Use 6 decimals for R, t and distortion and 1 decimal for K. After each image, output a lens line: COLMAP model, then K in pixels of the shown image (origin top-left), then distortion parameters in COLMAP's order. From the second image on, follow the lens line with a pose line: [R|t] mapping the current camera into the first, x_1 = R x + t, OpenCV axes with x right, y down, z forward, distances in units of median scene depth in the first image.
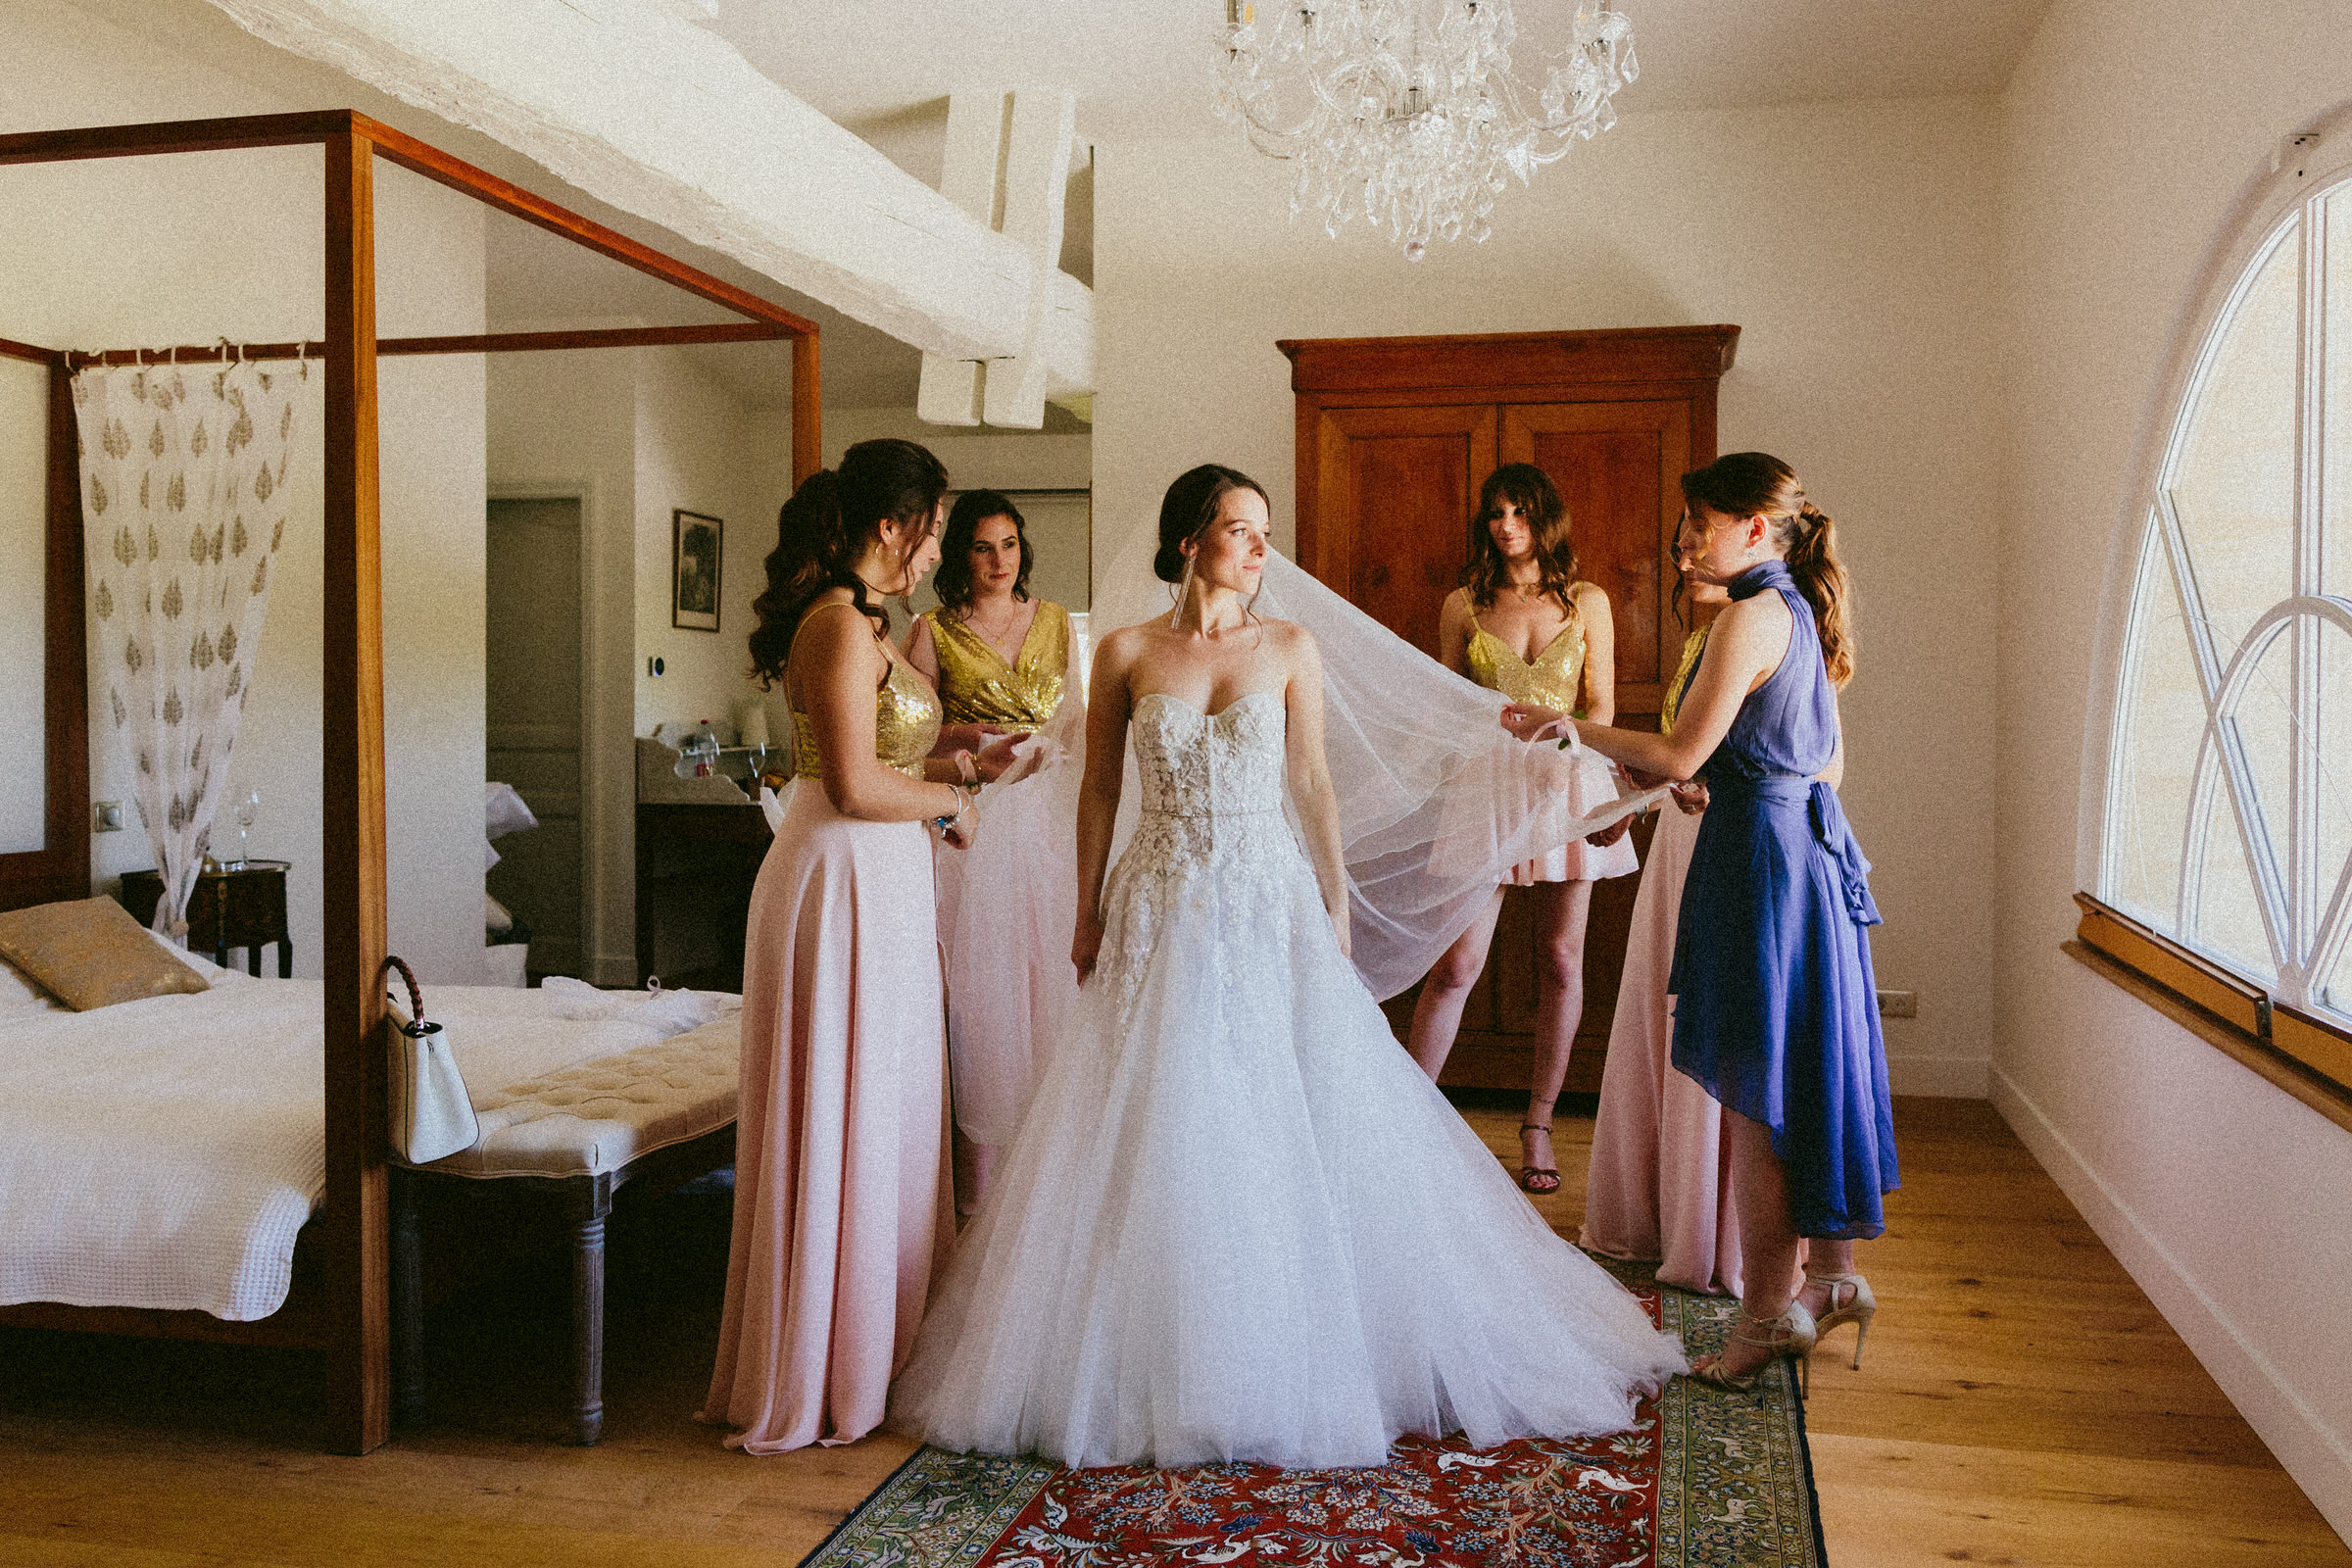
lens RADIAL K [[1915.6, 0, 1178.7], [0, 1915.6, 712.9], [0, 0, 1]] dist [0.025789, -0.010202]
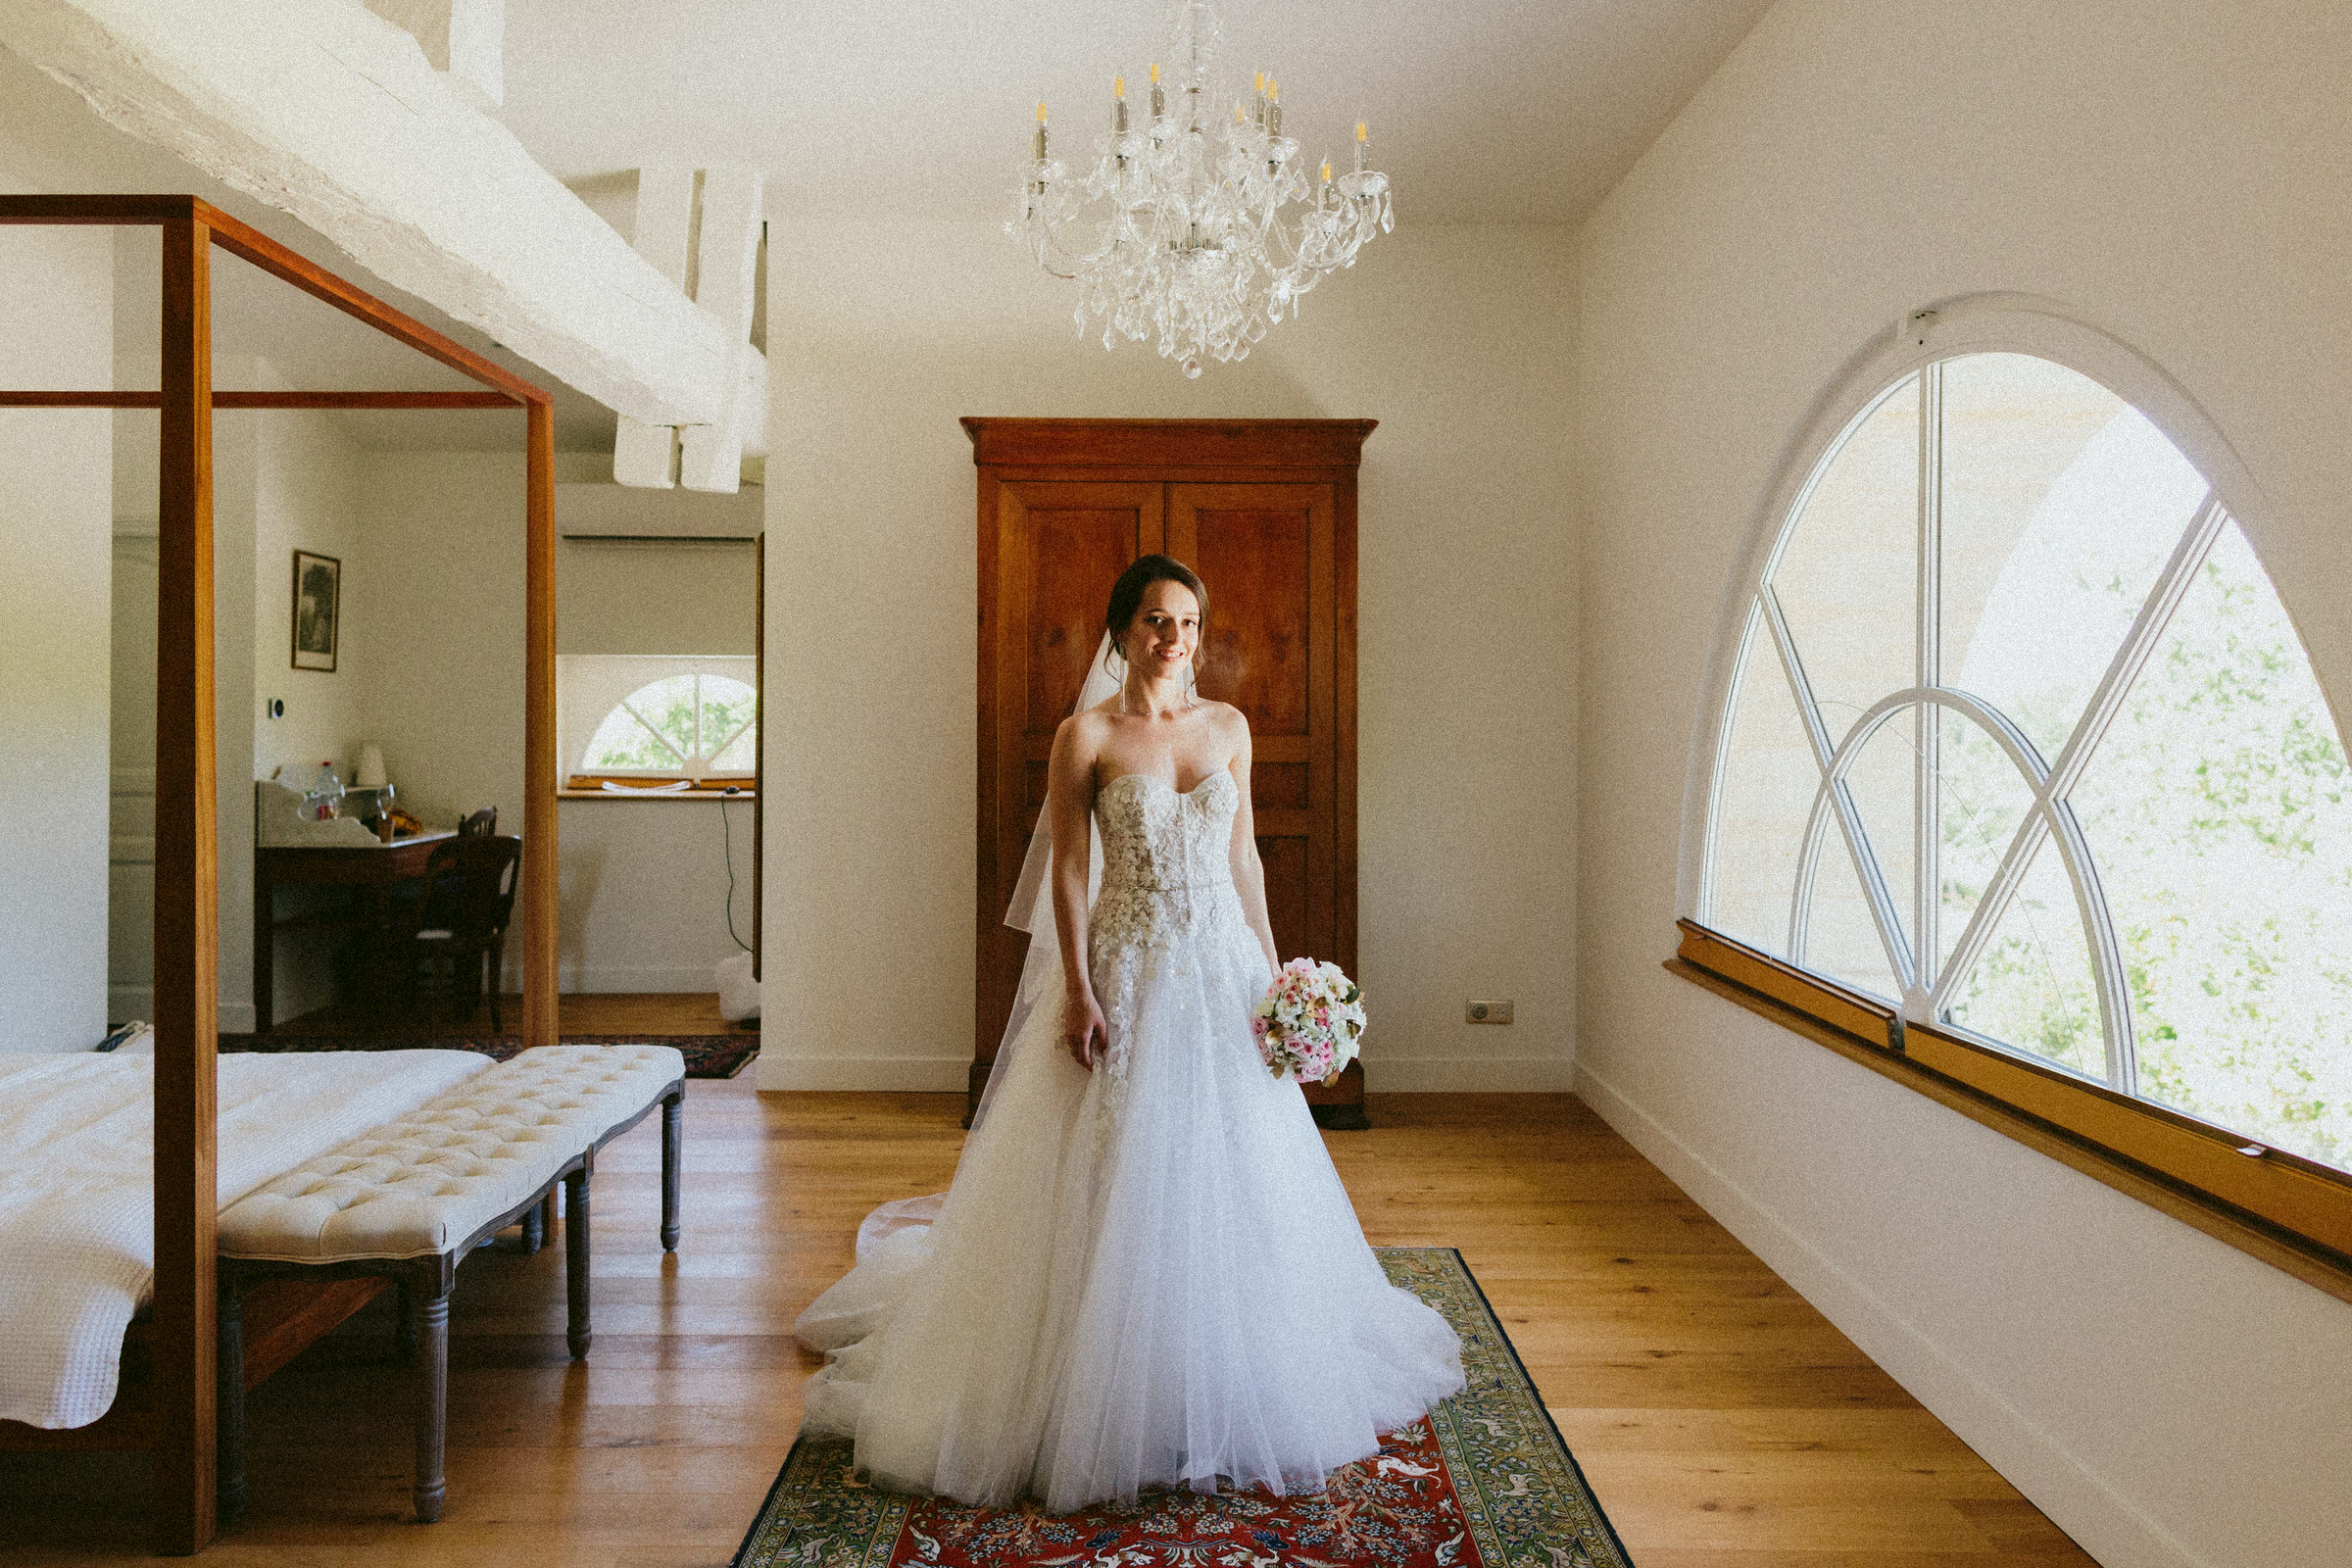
lens RADIAL K [[1792.2, 0, 1148.3], [0, 1792.2, 718.7], [0, 0, 1]] dist [0.023283, -0.001712]
pose [[0.977921, -0.001233, 0.208970, -0.135555], [0.003937, 0.999914, -0.012523, -0.027954], [-0.208937, 0.013069, 0.977842, -0.011314]]
